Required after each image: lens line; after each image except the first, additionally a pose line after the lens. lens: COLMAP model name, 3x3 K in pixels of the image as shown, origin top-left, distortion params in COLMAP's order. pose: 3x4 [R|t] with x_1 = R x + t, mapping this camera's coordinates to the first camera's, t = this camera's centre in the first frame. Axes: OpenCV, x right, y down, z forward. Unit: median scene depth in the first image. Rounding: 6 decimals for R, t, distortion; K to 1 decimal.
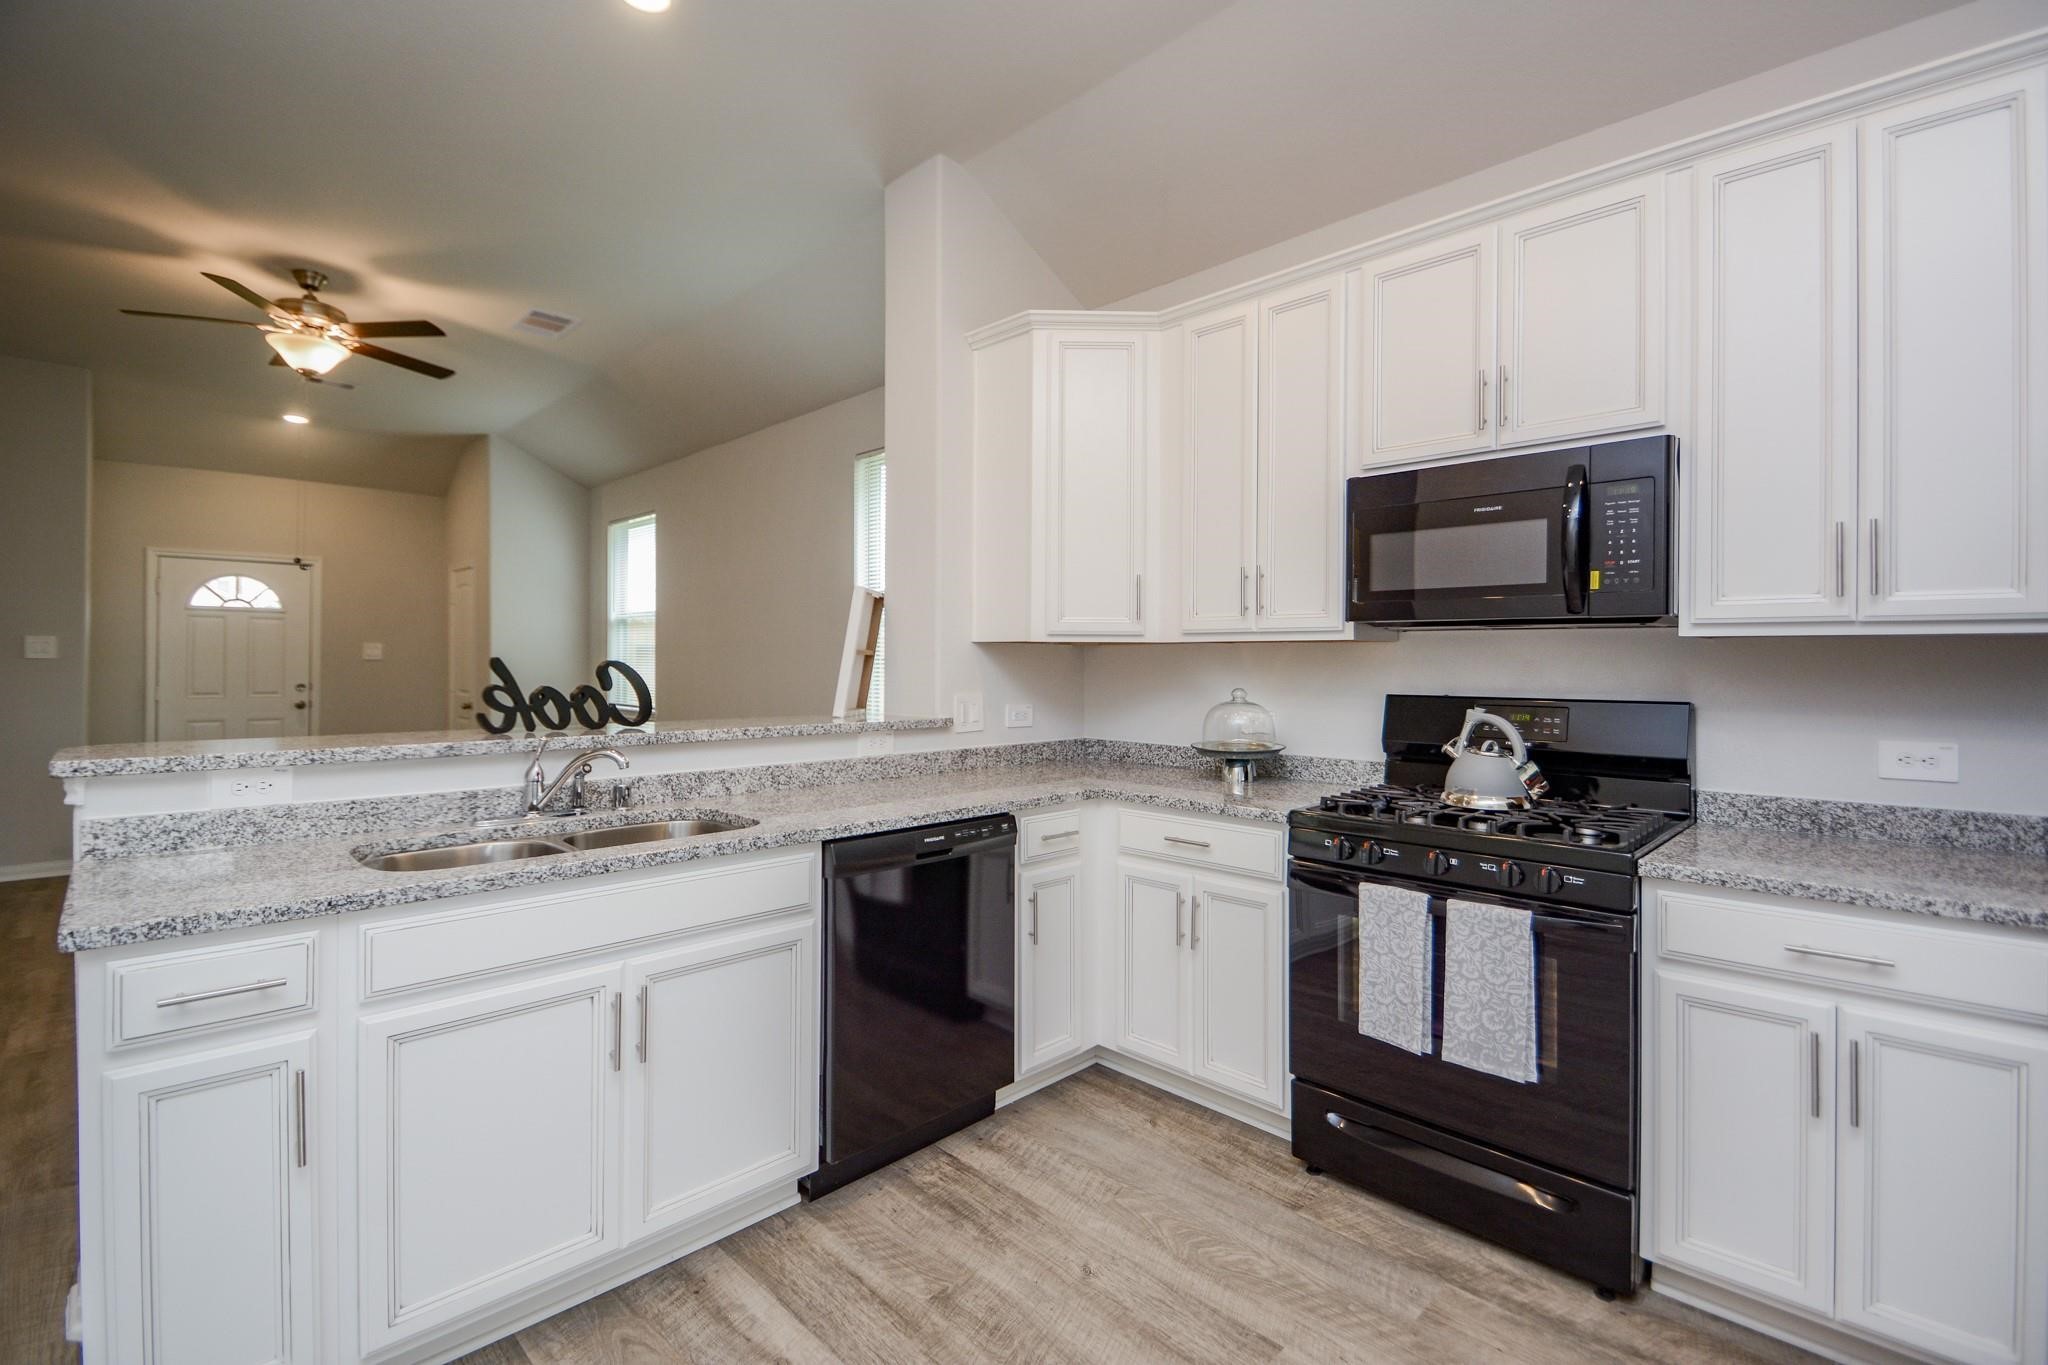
lens RADIAL K [[913.6, 0, 1035.6], [0, 913.6, 658.9], [0, 0, 1]] dist [-0.000124, -0.000677]
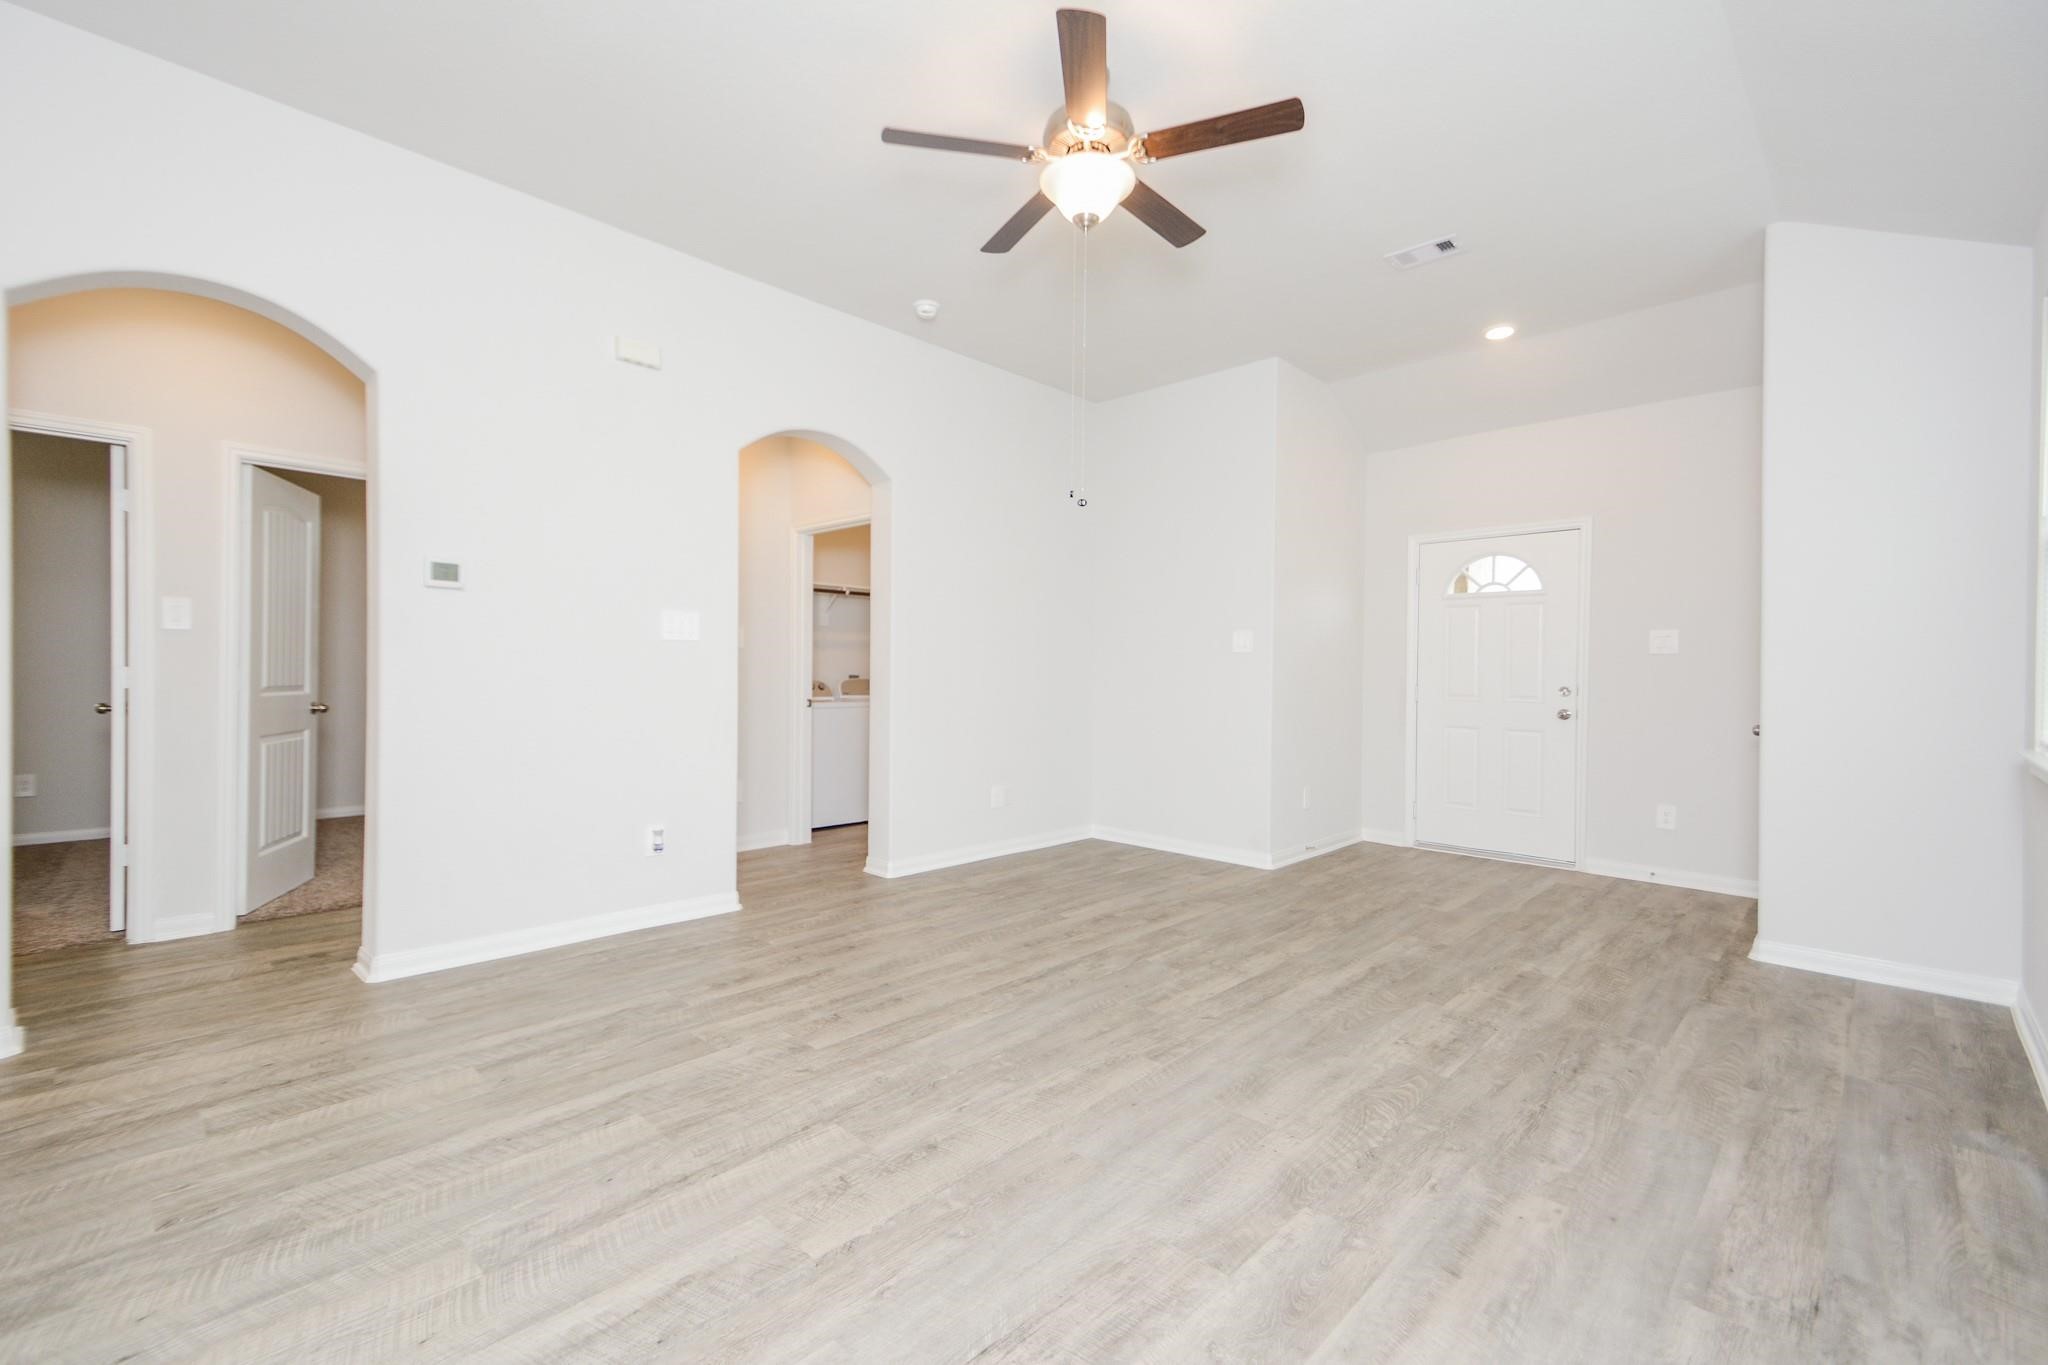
lens RADIAL K [[880.6, 0, 1010.6], [0, 880.6, 677.3], [0, 0, 1]] dist [0.041203, -0.011568]
pose [[0.008473, 0.003813, -0.999957, -0.193646], [-0.007084, 0.999968, 0.003753, 0.058863], [0.999939, 0.007052, 0.008499, 1.620526]]
